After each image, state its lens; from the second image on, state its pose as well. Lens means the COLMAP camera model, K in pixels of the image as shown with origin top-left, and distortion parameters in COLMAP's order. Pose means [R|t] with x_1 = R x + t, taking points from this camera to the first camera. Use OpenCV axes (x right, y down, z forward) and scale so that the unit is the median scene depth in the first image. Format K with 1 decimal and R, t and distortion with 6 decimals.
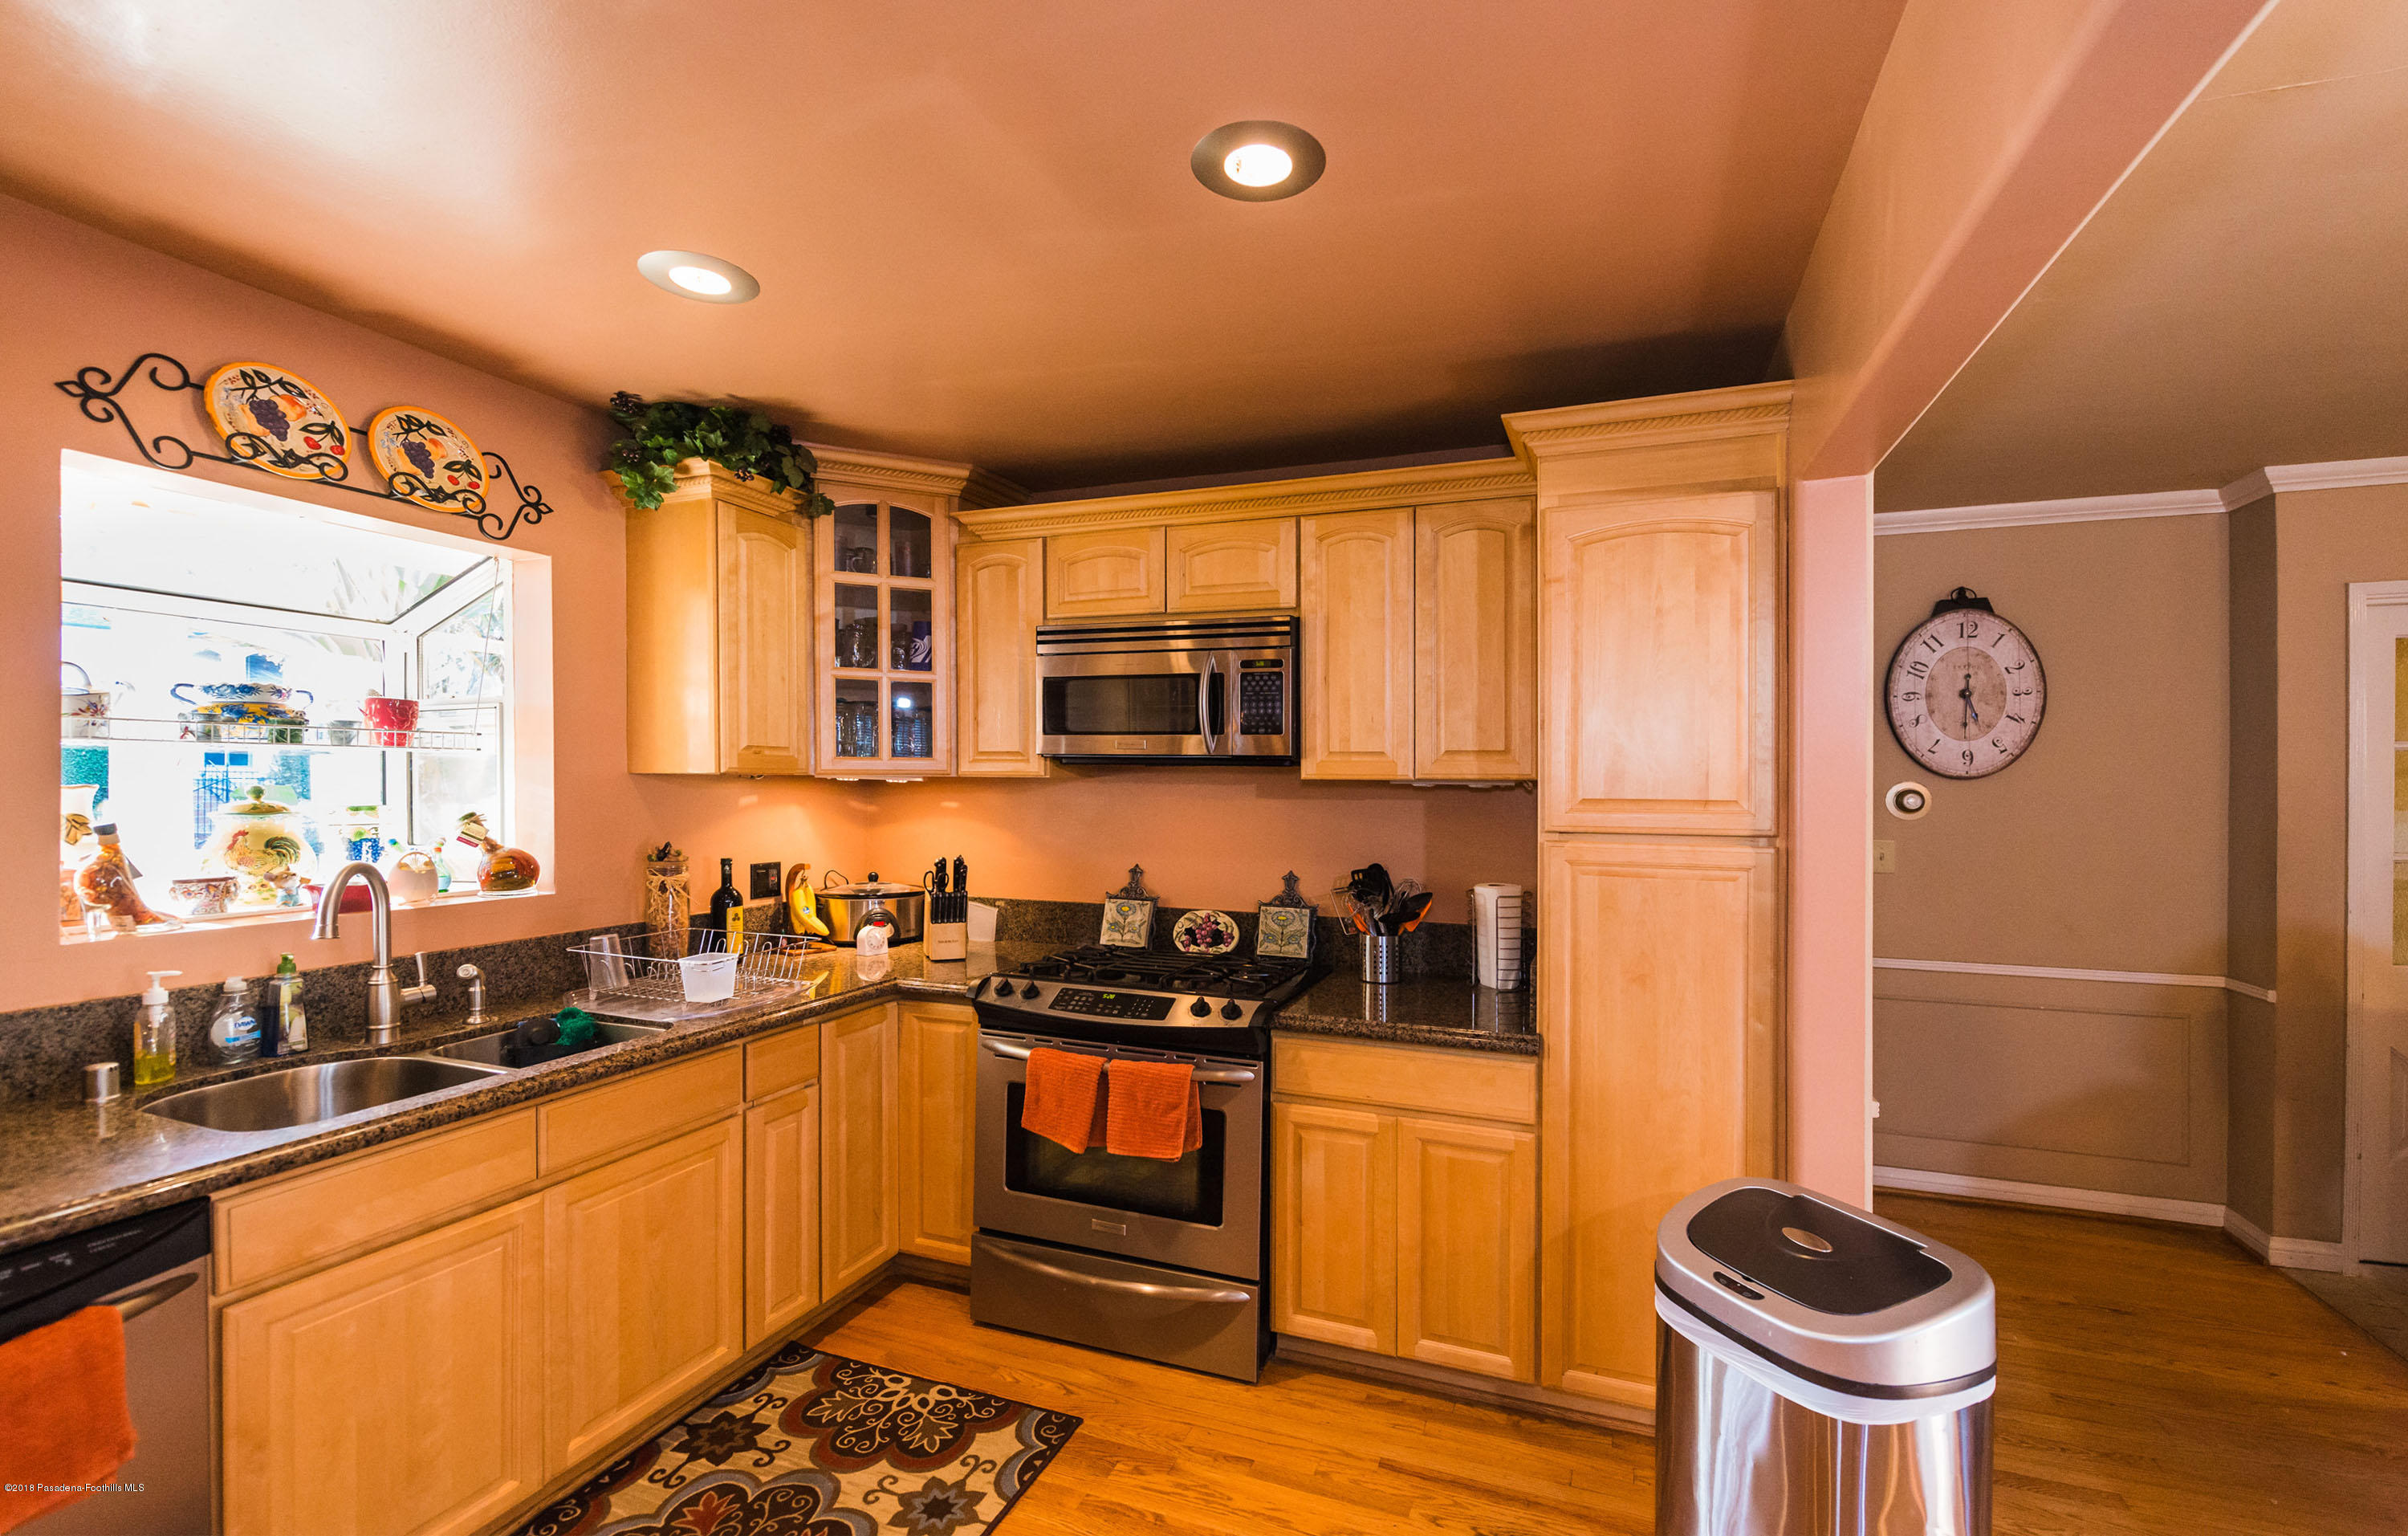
lens RADIAL K [[960.3, 0, 1285.8], [0, 960.3, 797.3], [0, 0, 1]] dist [-0.003221, -0.001124]
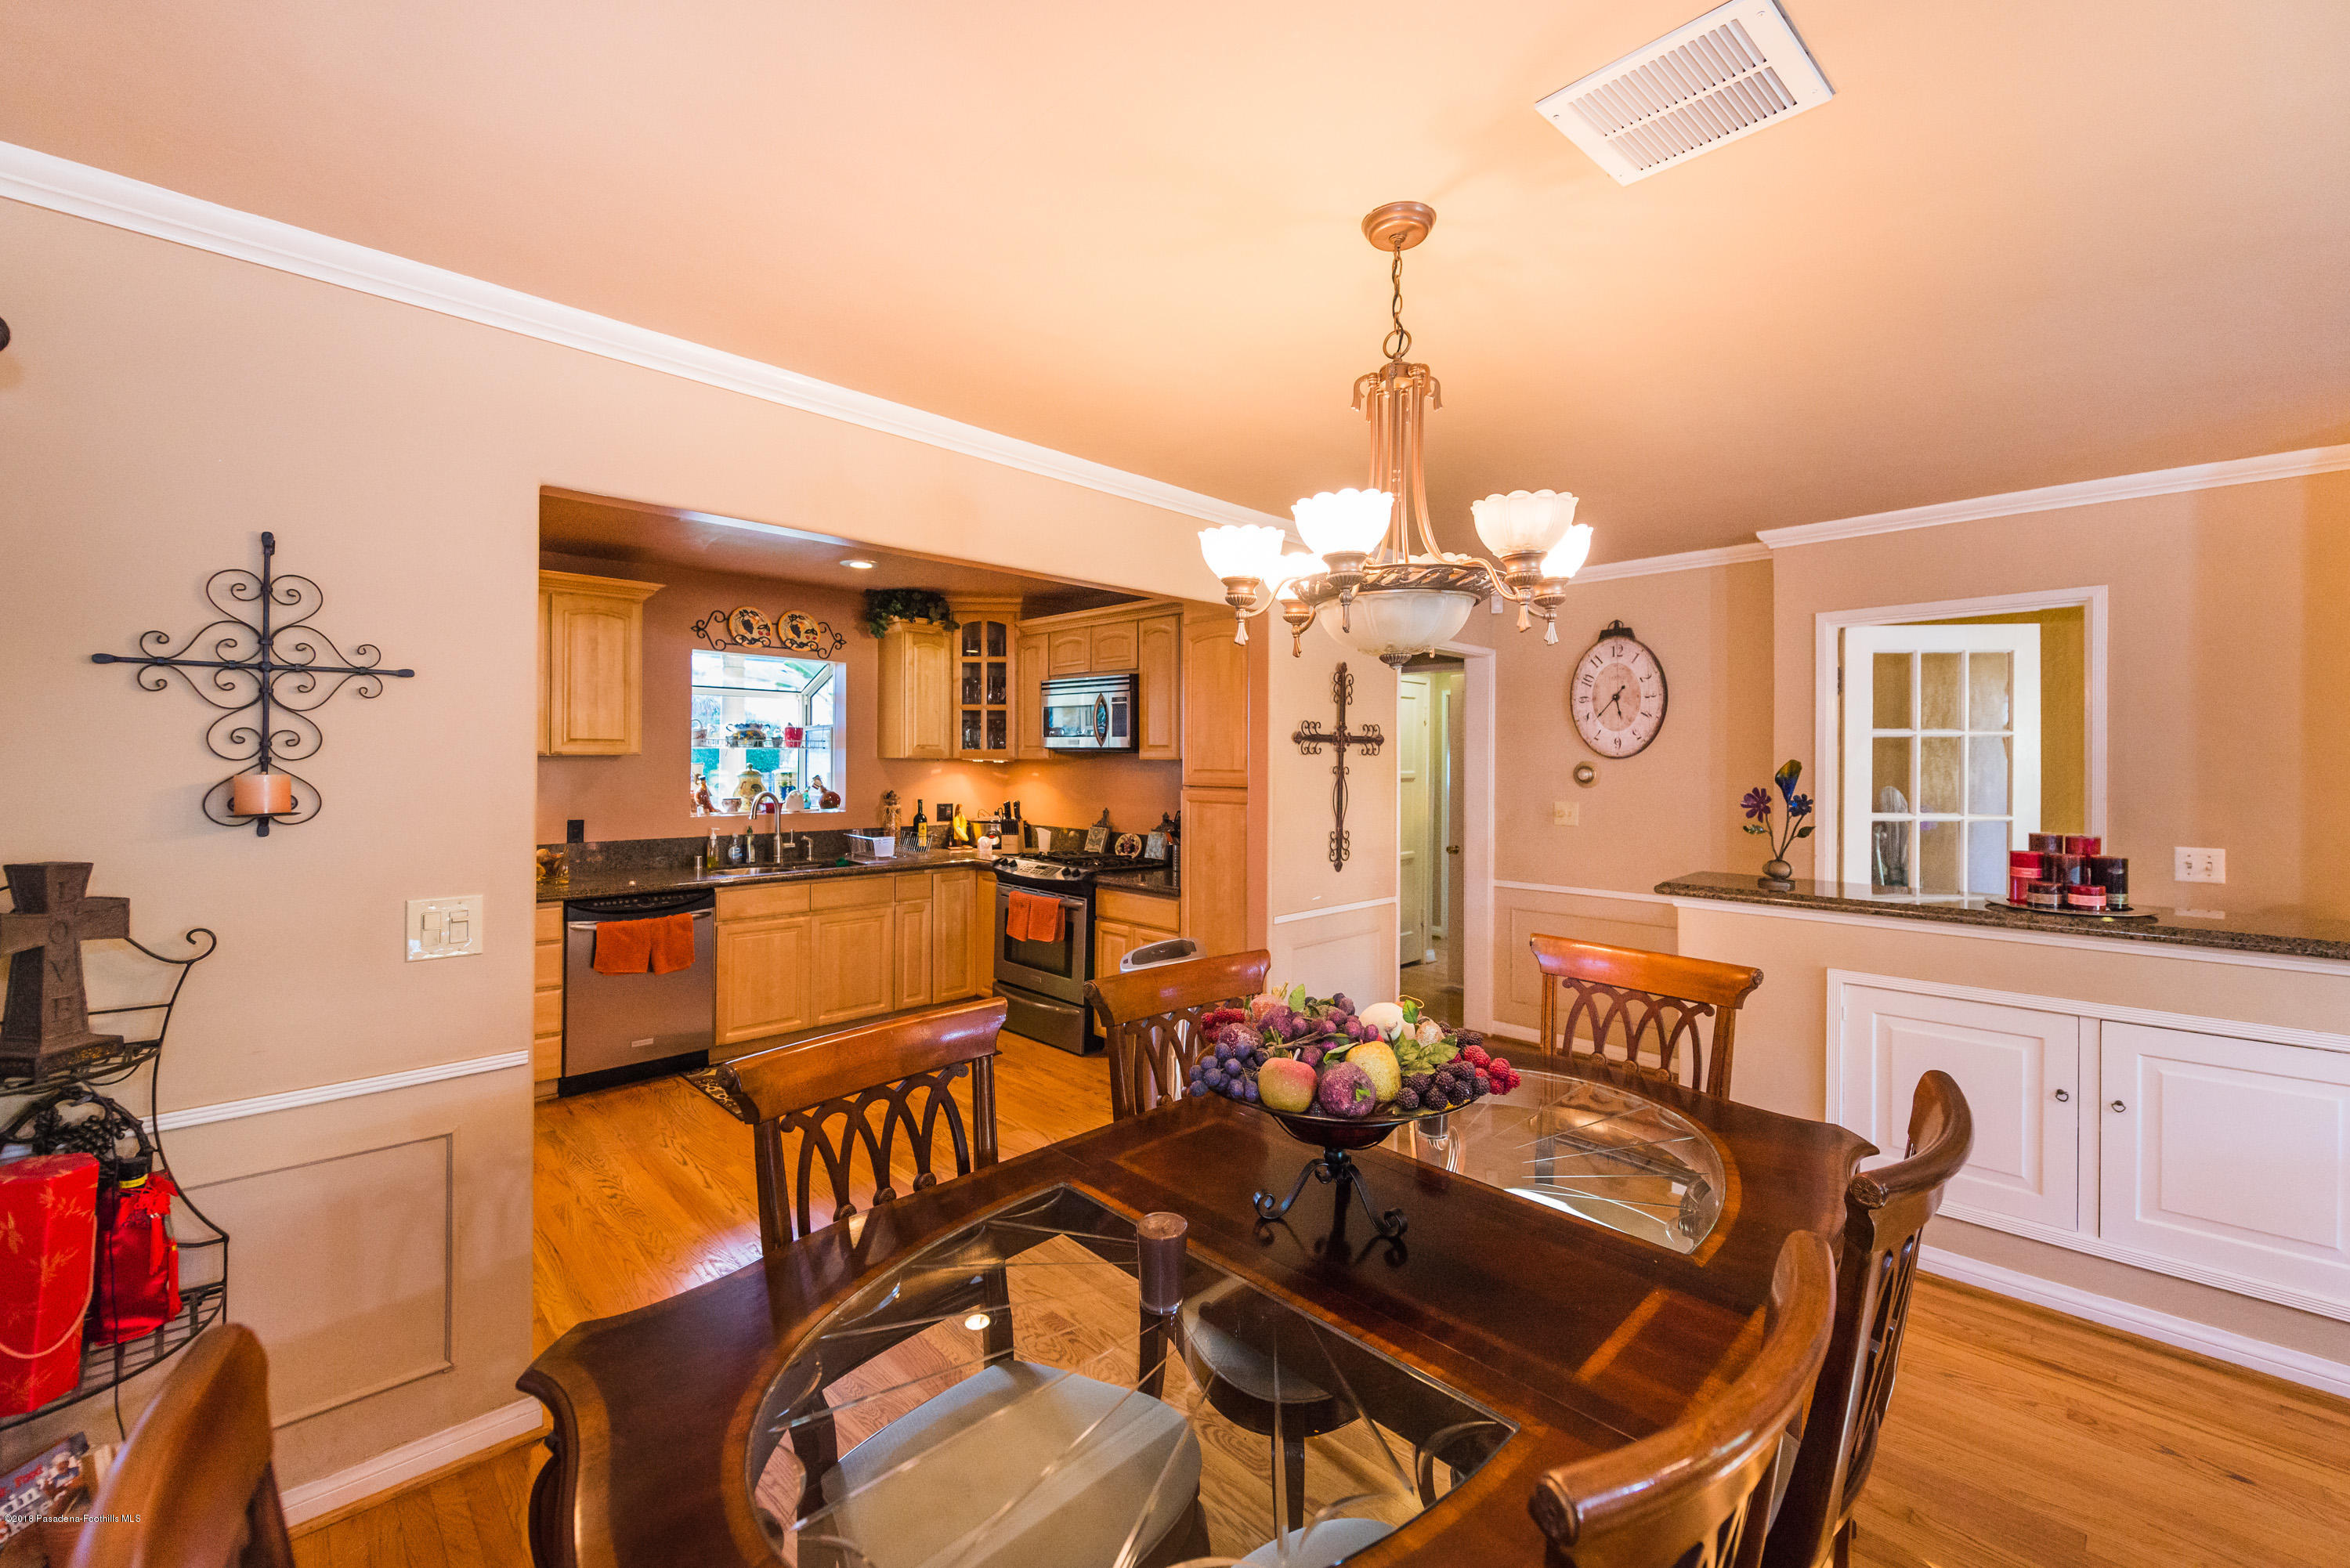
lens RADIAL K [[949.5, 0, 1173.8], [0, 949.5, 765.7], [0, 0, 1]] dist [0.000911, 0.000116]
pose [[0.889144, 0.000259, -0.457628, 0.911334], [-0.005933, 0.999922, -0.010962, 0.012156], [0.457589, 0.012462, 0.889076, -0.611947]]
